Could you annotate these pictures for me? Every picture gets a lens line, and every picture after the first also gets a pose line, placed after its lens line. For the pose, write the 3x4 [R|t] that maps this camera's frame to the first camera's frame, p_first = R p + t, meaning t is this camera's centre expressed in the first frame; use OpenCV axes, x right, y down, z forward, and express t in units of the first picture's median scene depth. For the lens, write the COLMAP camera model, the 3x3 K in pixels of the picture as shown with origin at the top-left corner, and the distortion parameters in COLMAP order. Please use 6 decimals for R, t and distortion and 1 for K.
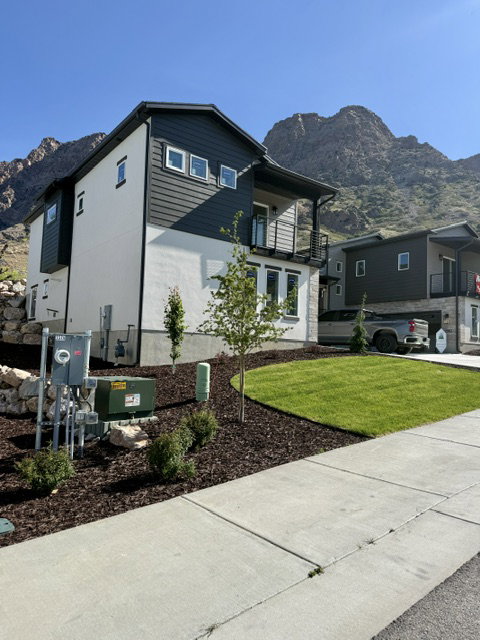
lens RADIAL K [[456.6, 0, 240.0], [0, 456.6, 320.0], [0, 0, 1]] dist [0.002187, -0.000070]
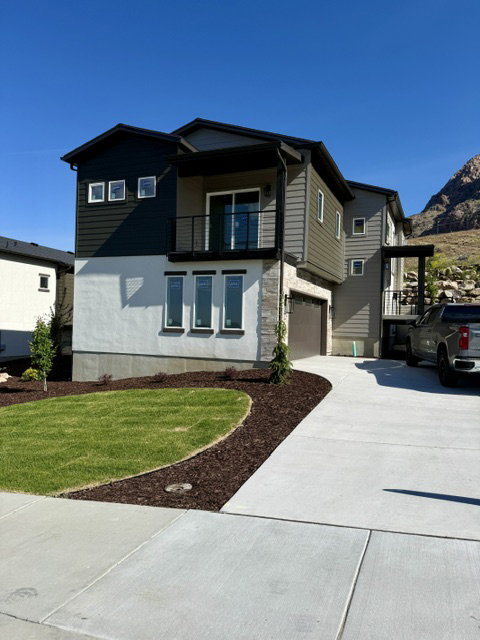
lens RADIAL K [[456.6, 0, 240.0], [0, 456.6, 320.0], [0, 0, 1]] dist [0.002187, -0.000070]
pose [[0.496660, -0.030741, -0.867400, 0.883841], [0.059759, 0.998212, -0.001161, -0.024801], [0.865885, -0.051258, 0.497609, 0.681937]]
